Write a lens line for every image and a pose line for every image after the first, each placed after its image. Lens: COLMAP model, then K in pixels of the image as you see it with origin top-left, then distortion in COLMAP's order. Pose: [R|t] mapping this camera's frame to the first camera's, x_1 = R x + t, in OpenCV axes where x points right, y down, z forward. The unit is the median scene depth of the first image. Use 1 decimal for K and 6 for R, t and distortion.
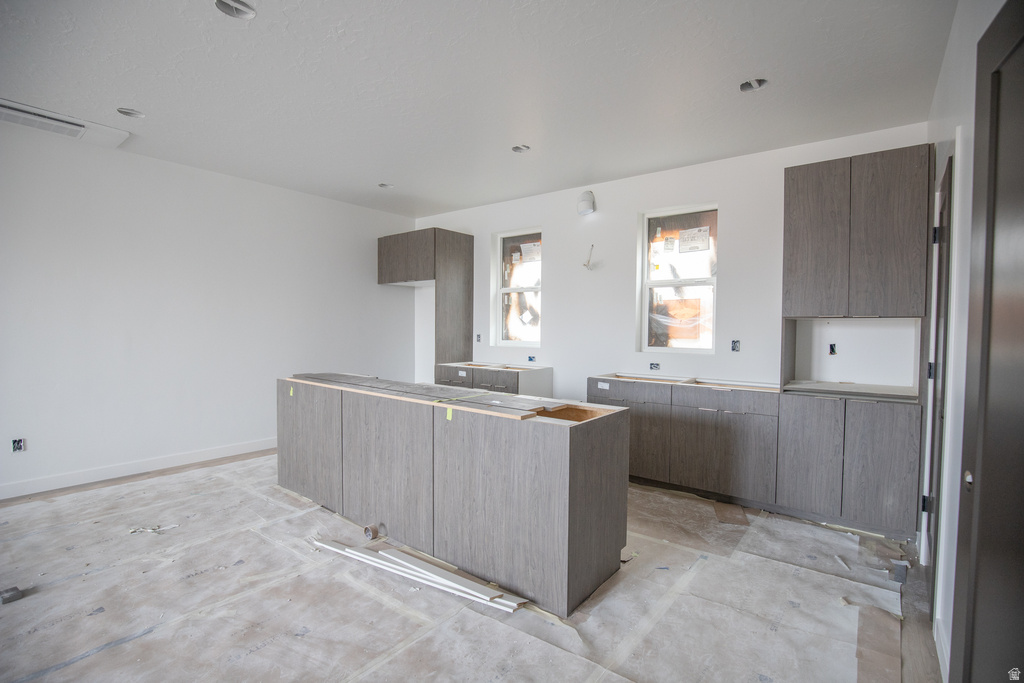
lens RADIAL K [[469.1, 0, 511.3], [0, 469.1, 336.7], [0, 0, 1]] dist [-0.025889, 0.001260]
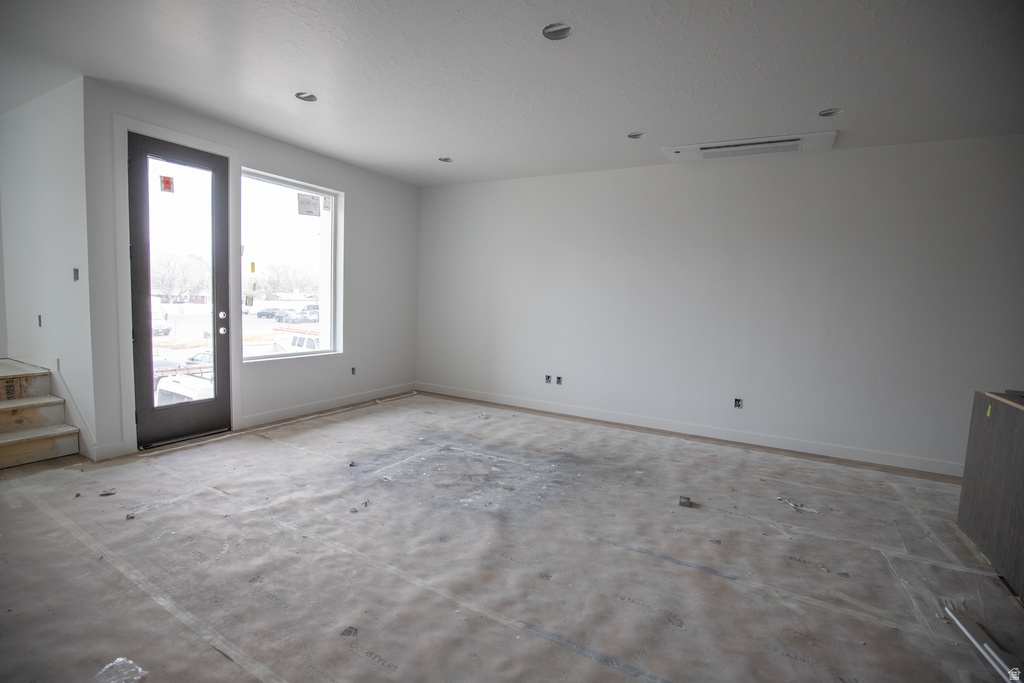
lens RADIAL K [[469.1, 0, 511.3], [0, 469.1, 336.7], [0, 0, 1]] dist [-0.025889, 0.001260]
pose [[0.159972, 0.075445, -0.984234, 0.124017], [-0.058498, 0.996047, 0.066842, -0.004827], [0.985387, 0.046883, 0.163753, 0.126044]]
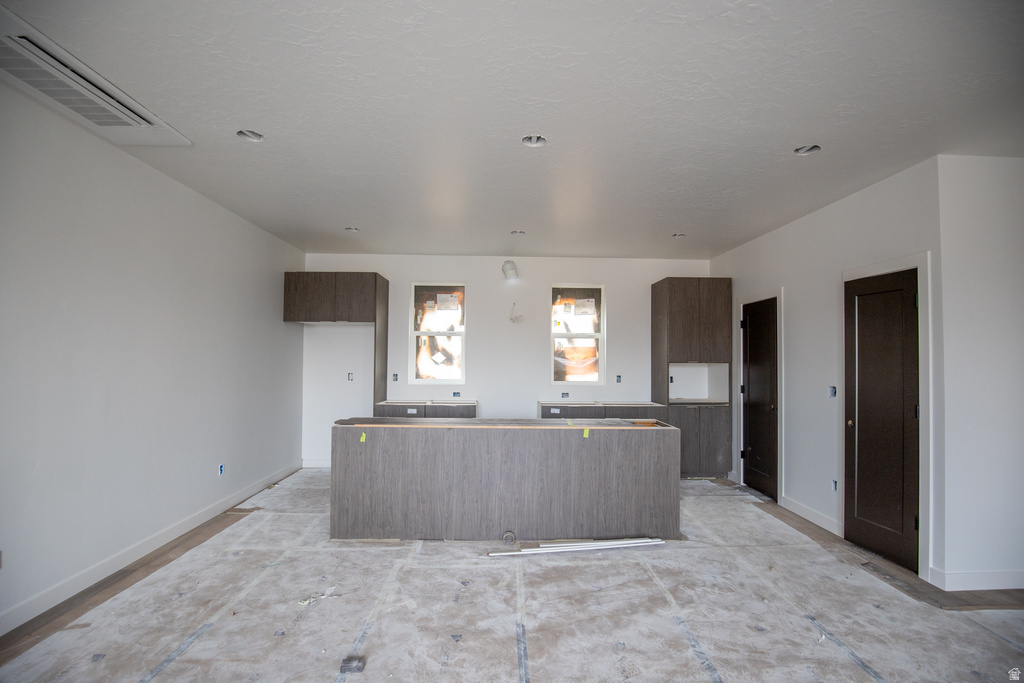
lens RADIAL K [[477.8, 0, 512.0], [0, 477.8, 341.5], [0, 0, 1]] dist [-0.024542, 0.000337]
pose [[0.772081, 0.020685, 0.635188, -0.914201], [0.013452, 0.998714, -0.048874, -0.036236], [-0.635382, 0.046279, 0.770810, -0.005579]]
